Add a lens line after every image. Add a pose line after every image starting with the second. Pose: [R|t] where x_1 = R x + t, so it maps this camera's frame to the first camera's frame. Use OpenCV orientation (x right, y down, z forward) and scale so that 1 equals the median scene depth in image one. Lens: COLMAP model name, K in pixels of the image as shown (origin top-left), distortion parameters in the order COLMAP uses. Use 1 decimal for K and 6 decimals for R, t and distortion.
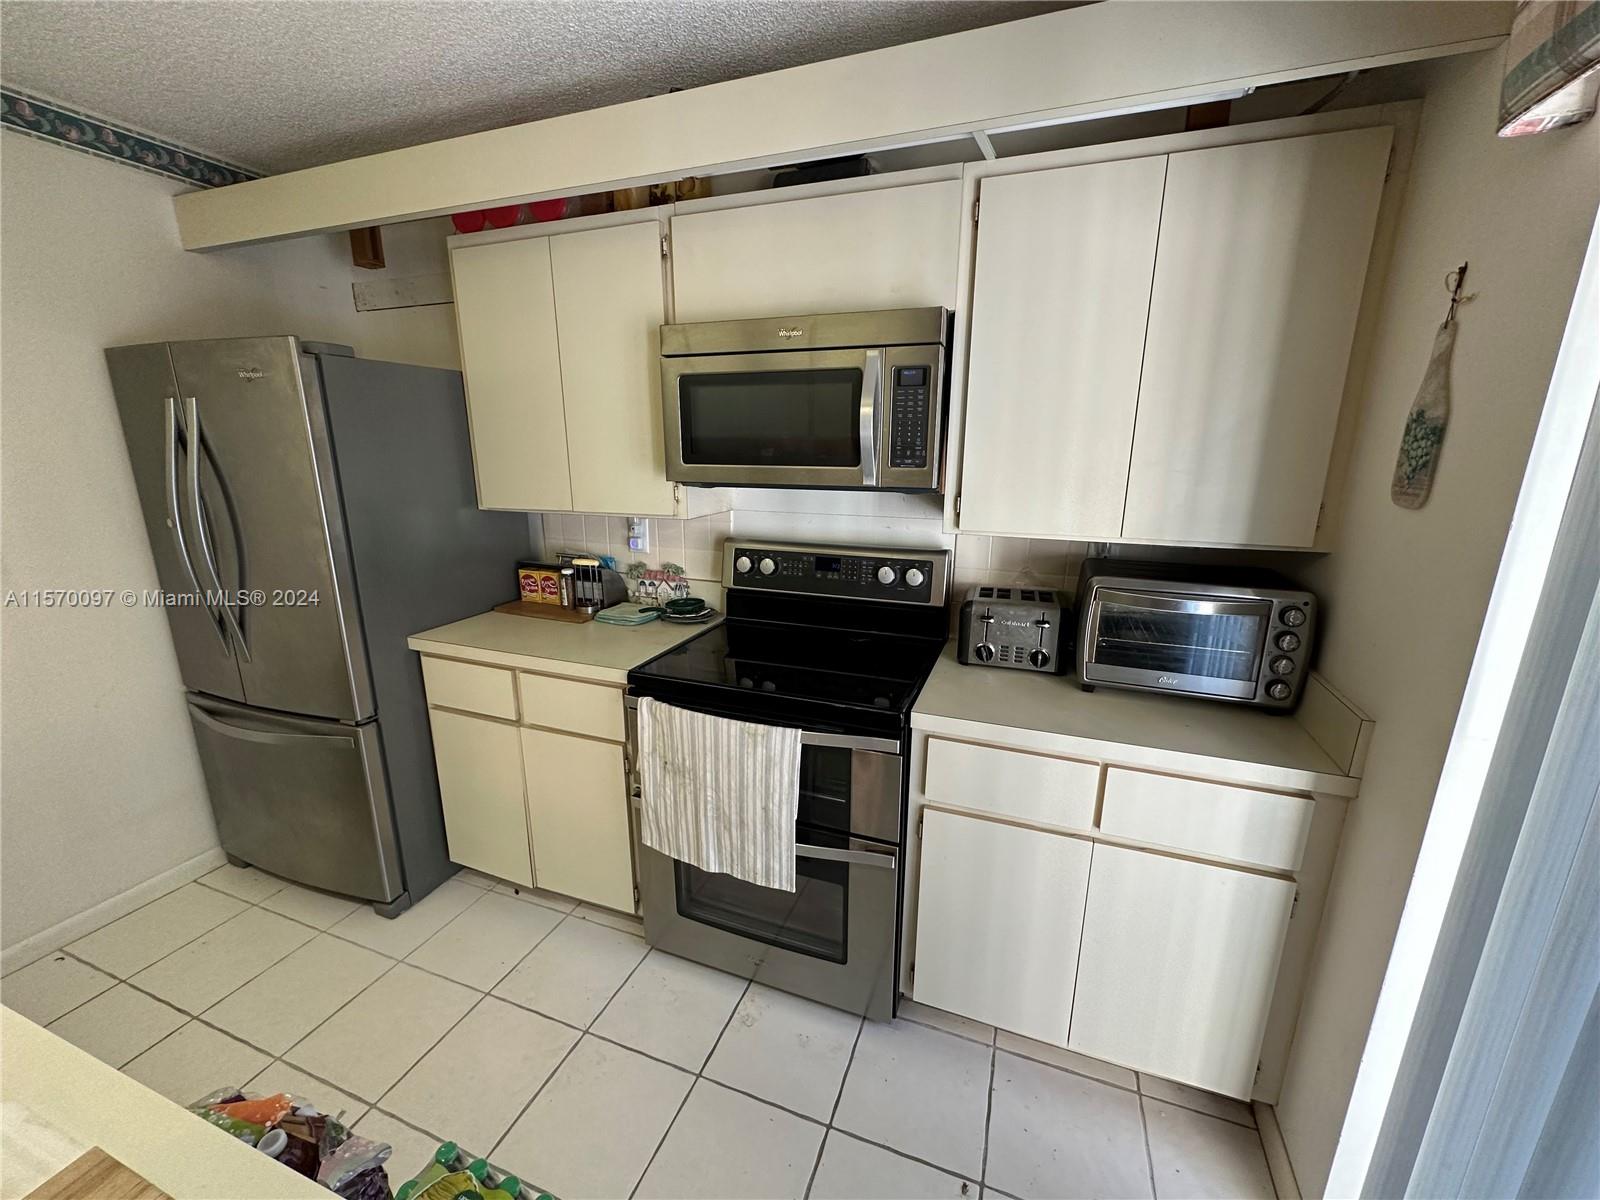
lens RADIAL K [[639.1, 0, 801.0], [0, 639.1, 601.7], [0, 0, 1]] dist [-0.002722, 0.000322]
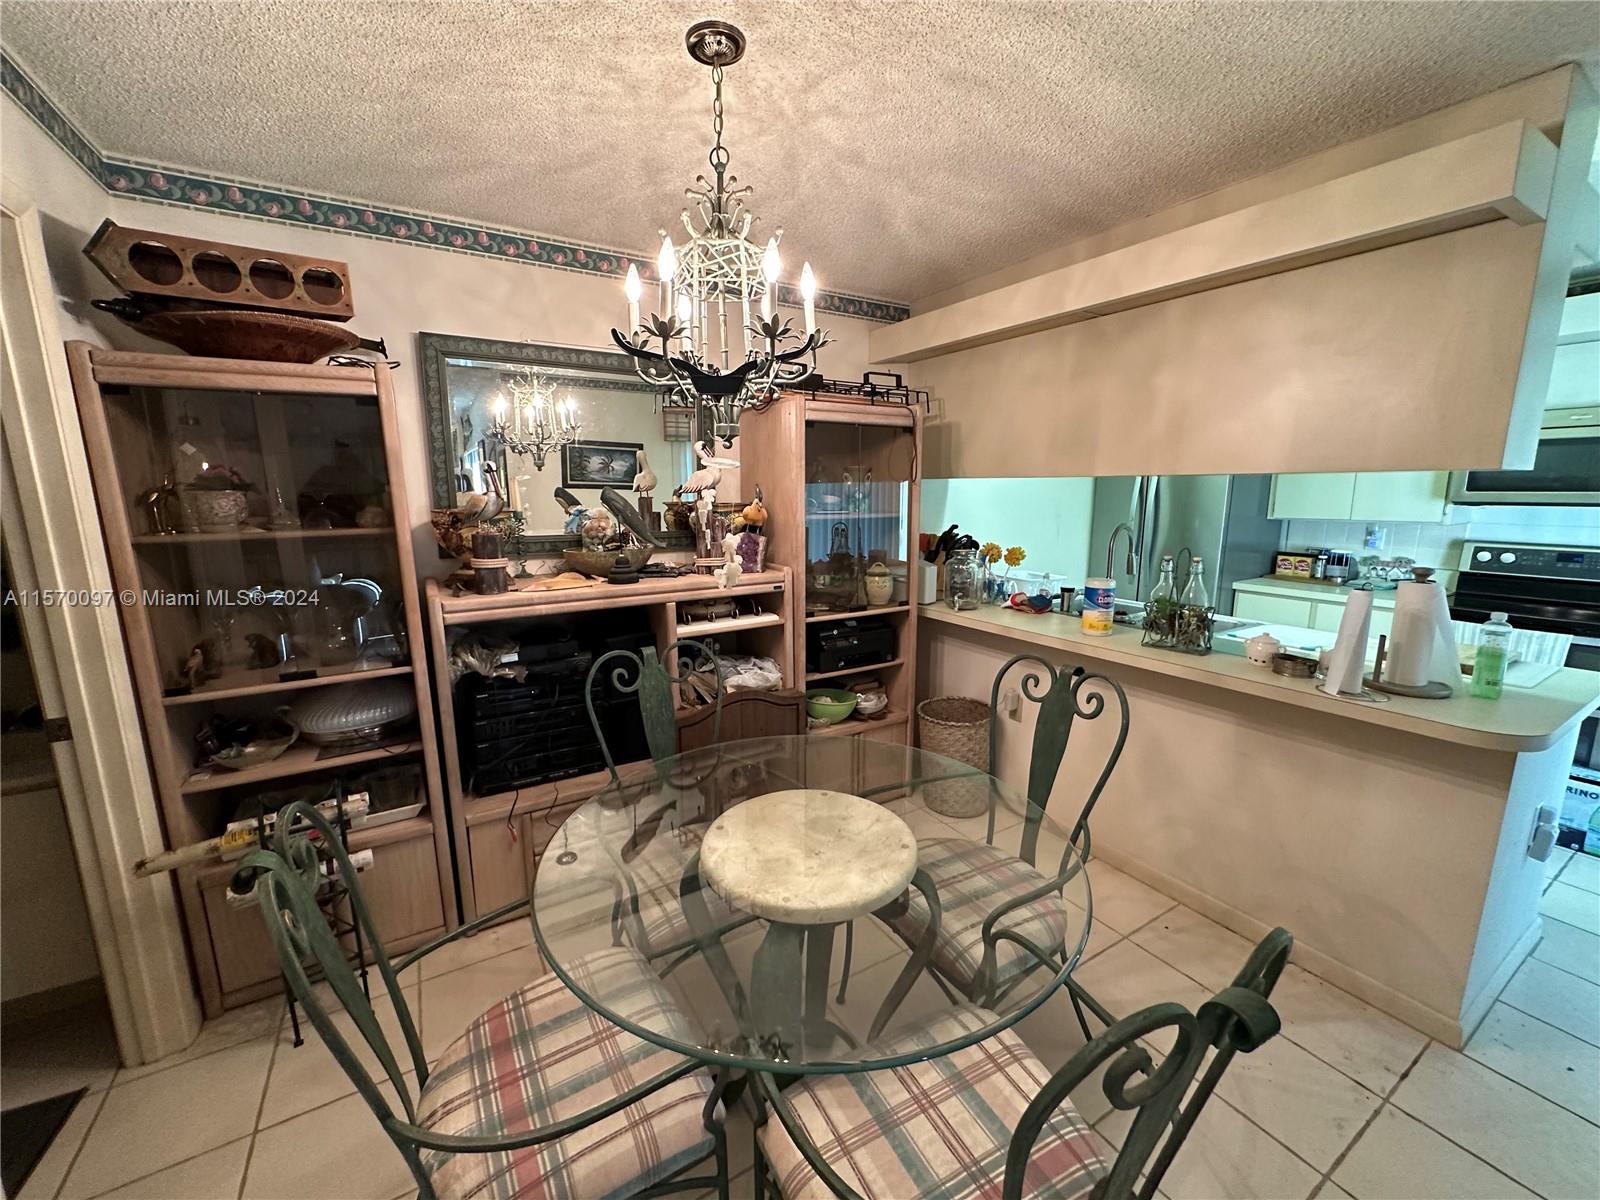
lens RADIAL K [[639.1, 0, 801.0], [0, 639.1, 601.7], [0, 0, 1]] dist [-0.002722, 0.000322]
pose [[0.787373, 0.102855, -0.607836, -0.574164], [-0.144710, 0.989271, -0.020054, 0.417229], [0.599251, 0.103749, 0.793810, -1.582489]]
